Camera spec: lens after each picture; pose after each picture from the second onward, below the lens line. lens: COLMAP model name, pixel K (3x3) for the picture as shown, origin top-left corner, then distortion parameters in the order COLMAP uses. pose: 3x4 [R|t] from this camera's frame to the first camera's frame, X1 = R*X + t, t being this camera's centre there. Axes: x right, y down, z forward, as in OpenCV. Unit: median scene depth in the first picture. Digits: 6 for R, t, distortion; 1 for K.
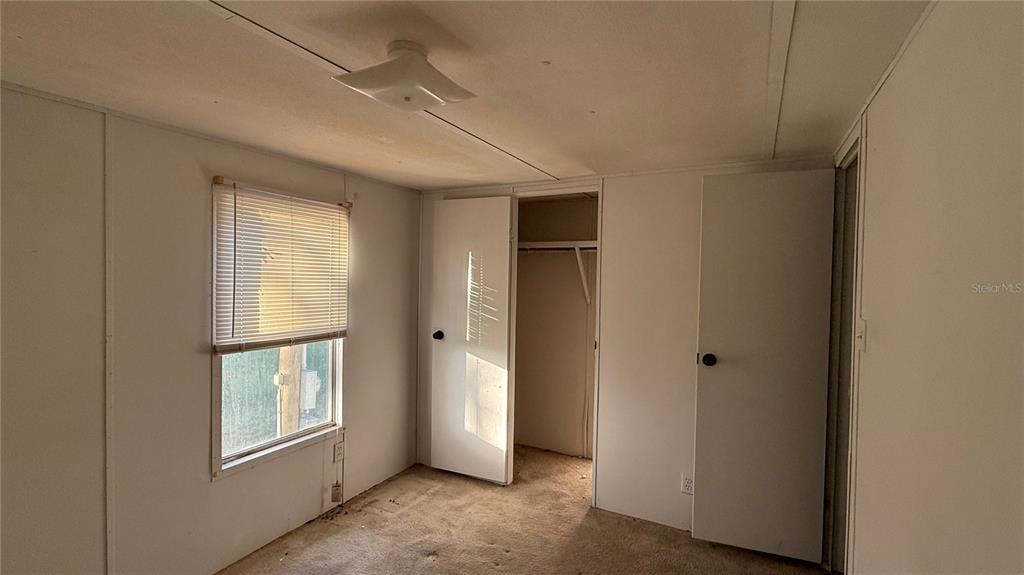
lens RADIAL K [[454.5, 0, 515.0], [0, 454.5, 287.0], [0, 0, 1]] dist [0.001311, -0.000203]
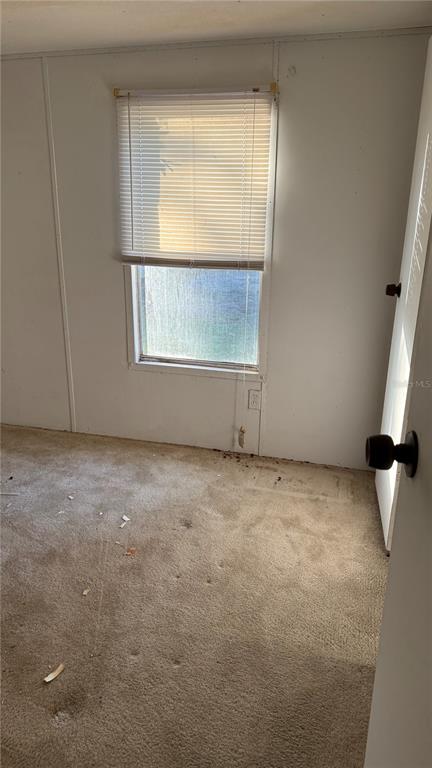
lens RADIAL K [[533.7, 0, 217.7], [0, 533.7, 384.7], [0, 0, 1]] dist [0.172464, -0.338257]
pose [[0.214381, 0.289176, -0.932962, 0.596661], [-0.034964, 0.956829, 0.288539, 0.030530], [0.976124, -0.029237, 0.215237, 0.718490]]
